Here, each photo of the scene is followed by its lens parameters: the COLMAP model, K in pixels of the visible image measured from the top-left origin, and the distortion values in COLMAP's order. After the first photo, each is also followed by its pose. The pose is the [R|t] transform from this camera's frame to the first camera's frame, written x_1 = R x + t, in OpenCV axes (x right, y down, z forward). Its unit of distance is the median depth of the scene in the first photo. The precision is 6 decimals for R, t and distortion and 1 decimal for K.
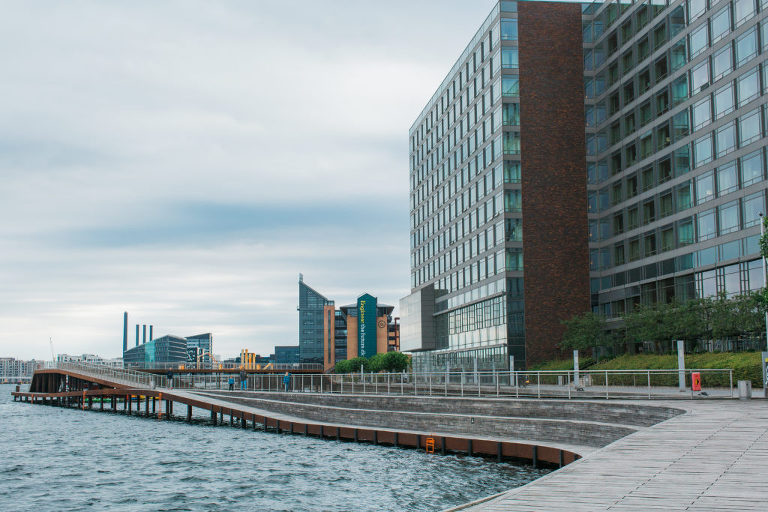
lens RADIAL K [[1078.1, 0, 384.0], [0, 1078.1, 256.0], [0, 0, 1]] dist [0.023253, -0.037337]
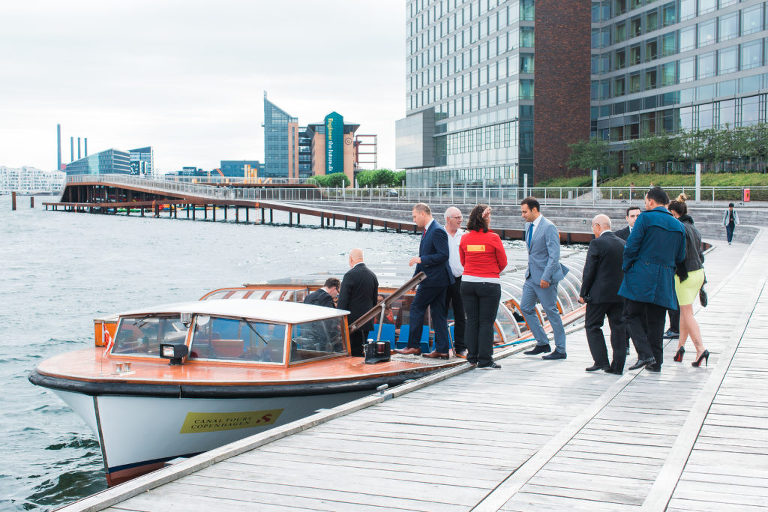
lens RADIAL K [[1078.1, 0, 384.0], [0, 1078.1, 256.0], [0, 0, 1]] dist [0.023253, -0.037337]
pose [[0.997675, 0.002736, 0.068091, -0.084089], [-0.014295, 0.985366, 0.169852, -0.011700], [-0.066629, -0.170430, 0.983114, -0.112569]]
